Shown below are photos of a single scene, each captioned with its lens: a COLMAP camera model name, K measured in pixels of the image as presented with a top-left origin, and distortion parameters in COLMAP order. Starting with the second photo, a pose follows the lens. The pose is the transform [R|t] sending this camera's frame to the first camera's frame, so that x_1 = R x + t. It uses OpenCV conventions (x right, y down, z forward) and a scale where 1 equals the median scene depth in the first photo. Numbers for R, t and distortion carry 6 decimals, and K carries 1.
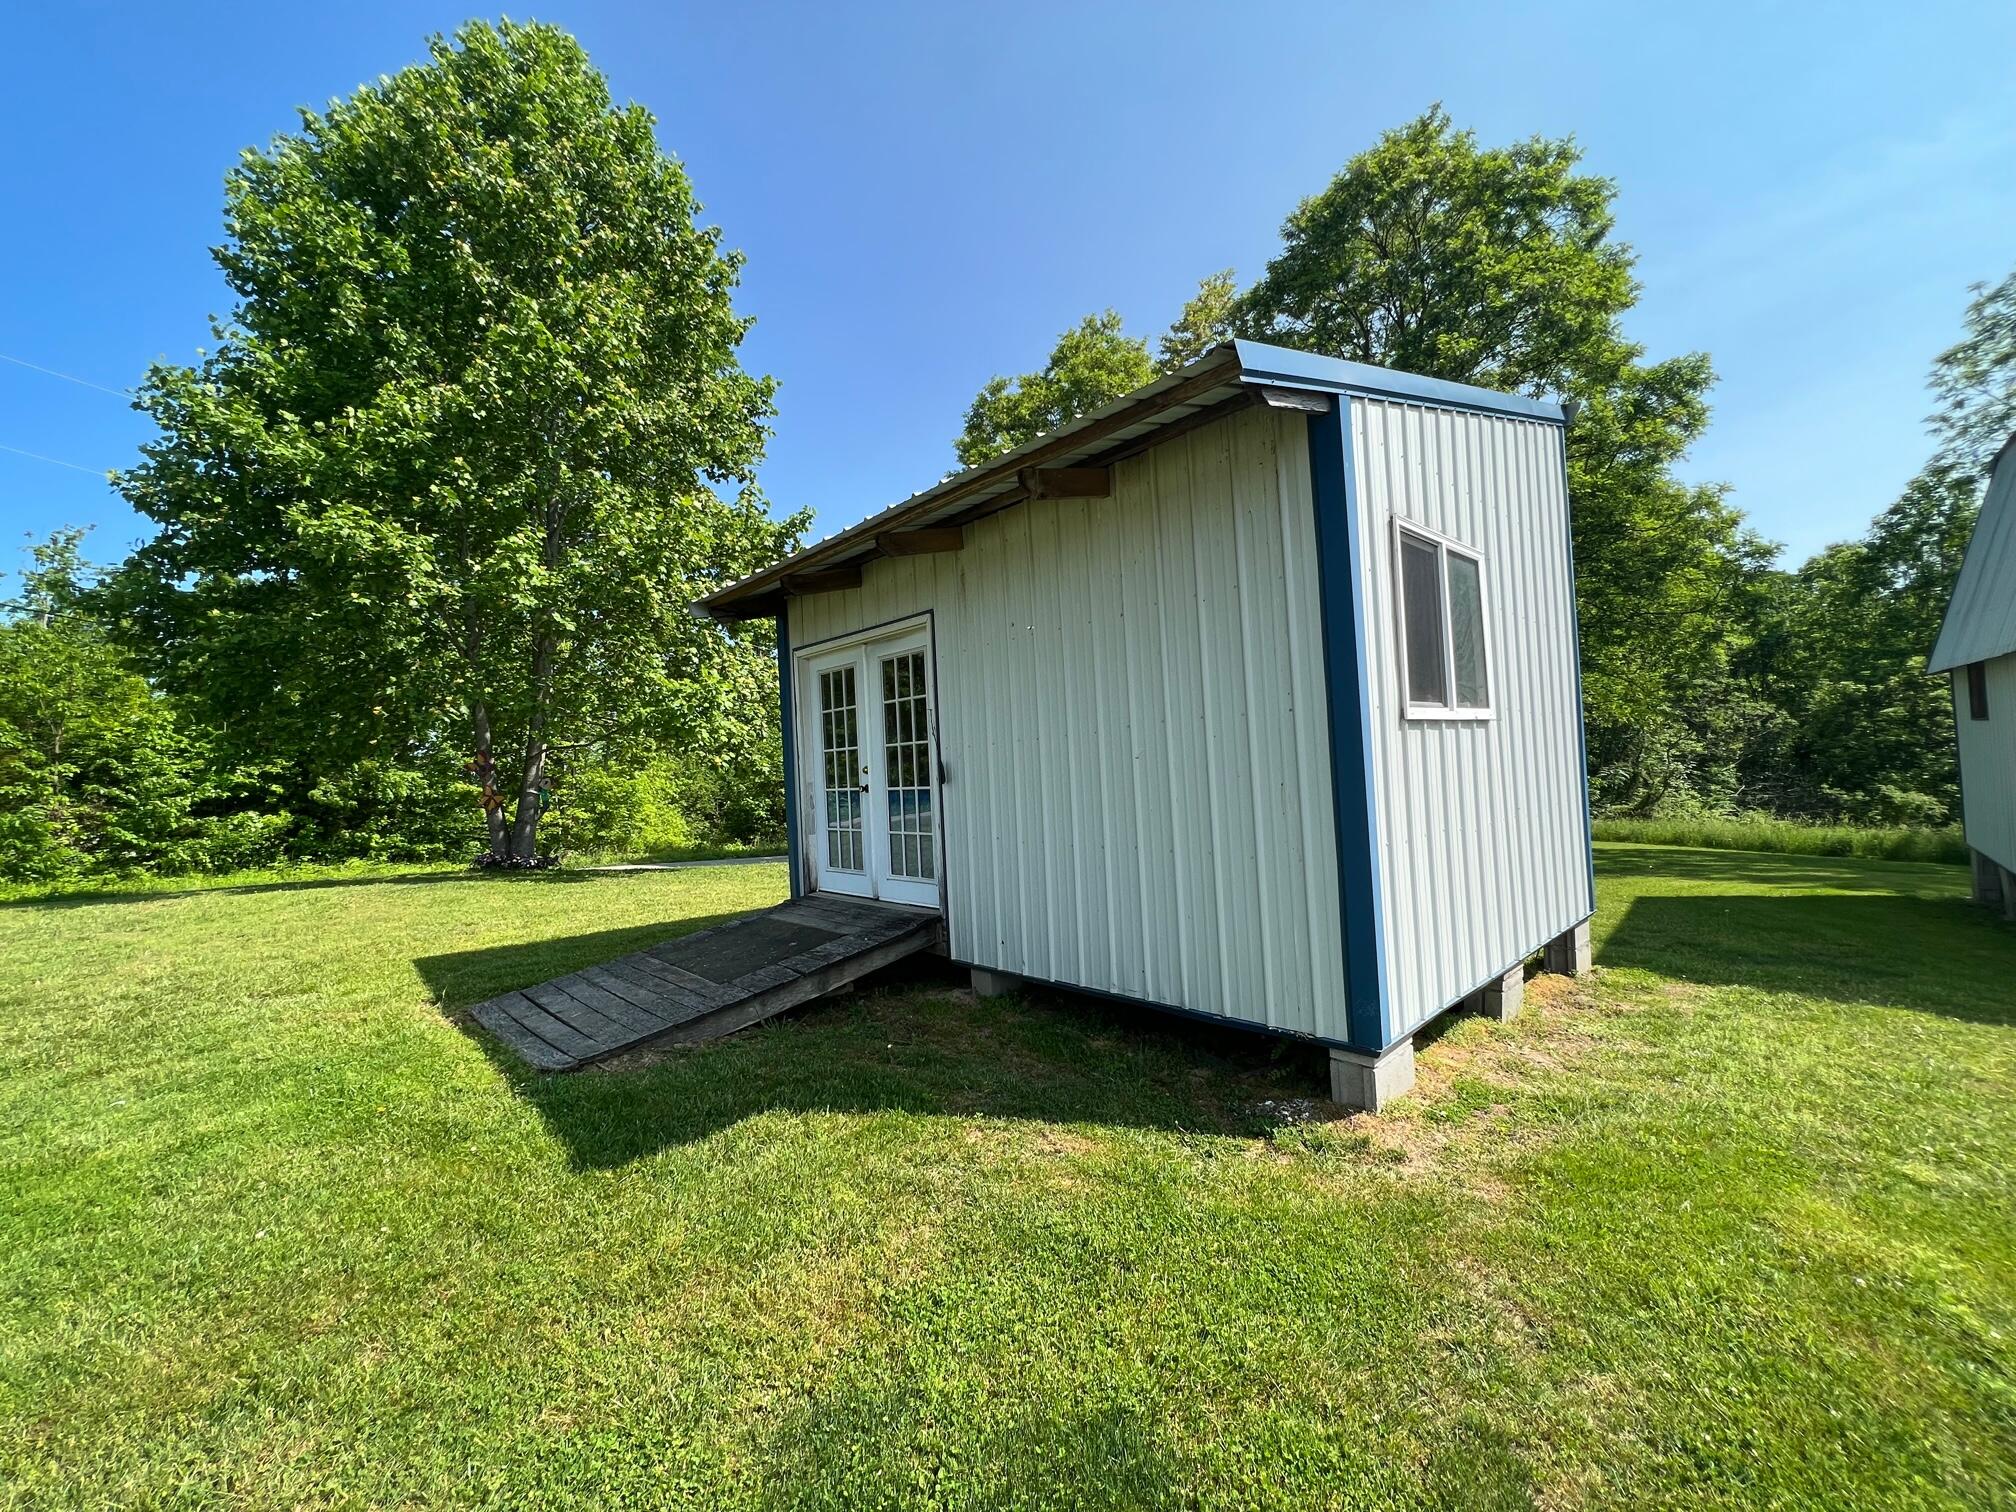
lens RADIAL K [[802.6, 0, 999.8], [0, 802.6, 751.8], [0, 0, 1]] dist [0.001160, 0.000225]
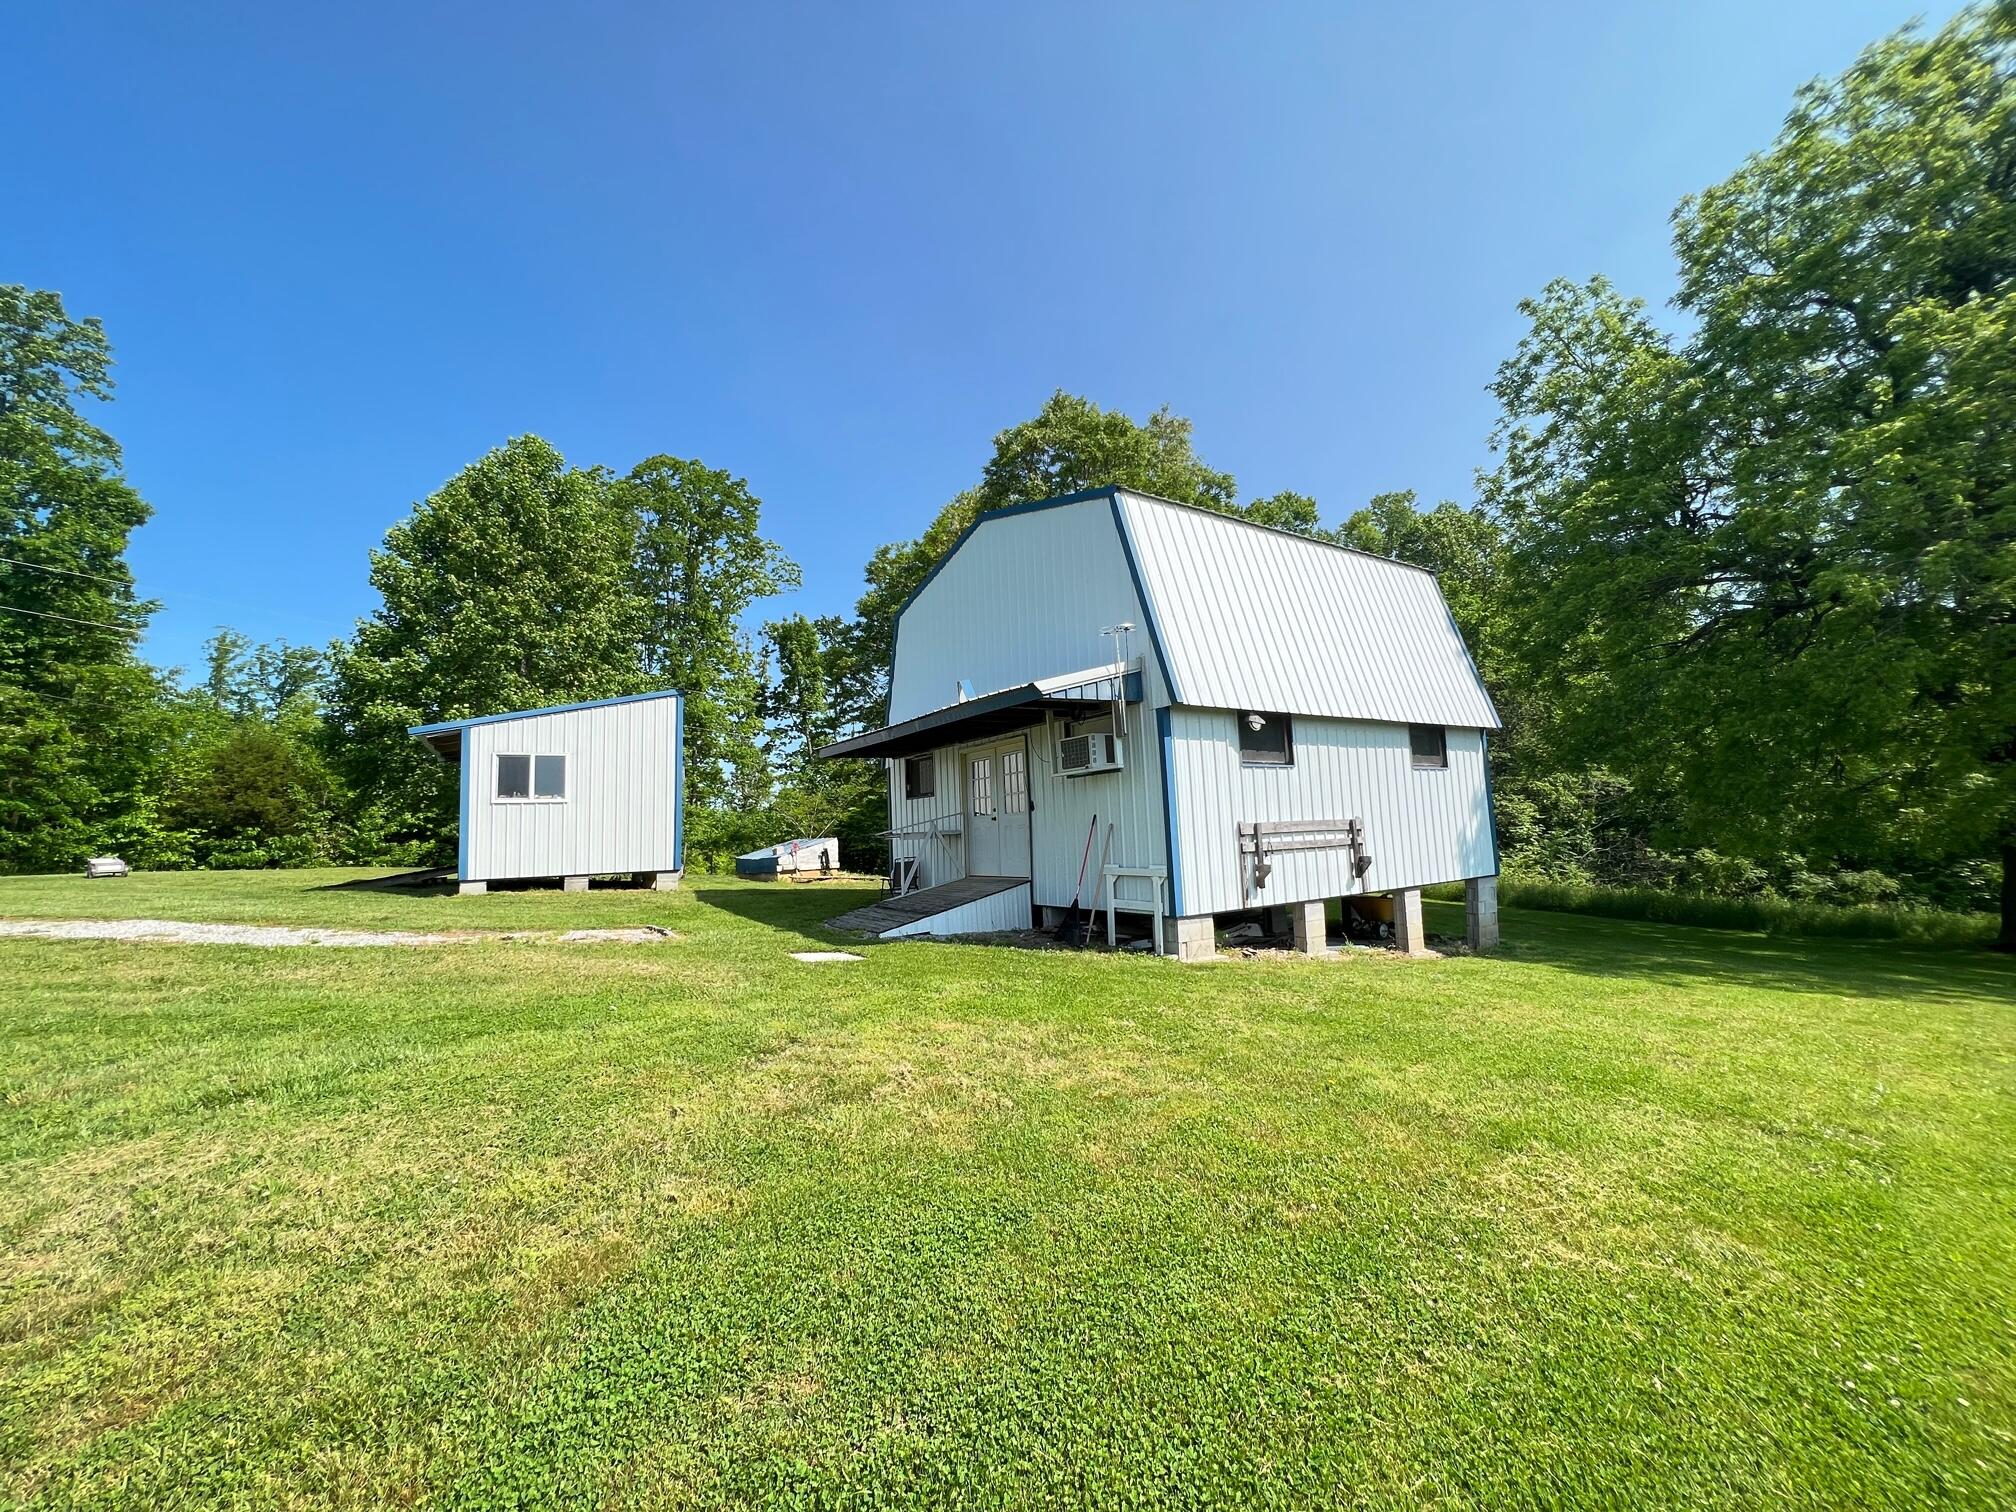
lens RADIAL K [[808.1, 0, 1003.3], [0, 808.1, 752.4], [0, 0, 1]] dist [0.001350, 0.000083]
pose [[0.976977, -0.008242, -0.213185, 0.718918], [-0.008123, 0.997092, -0.075774, 0.009780], [0.213190, 0.075762, 0.974069, -0.458272]]
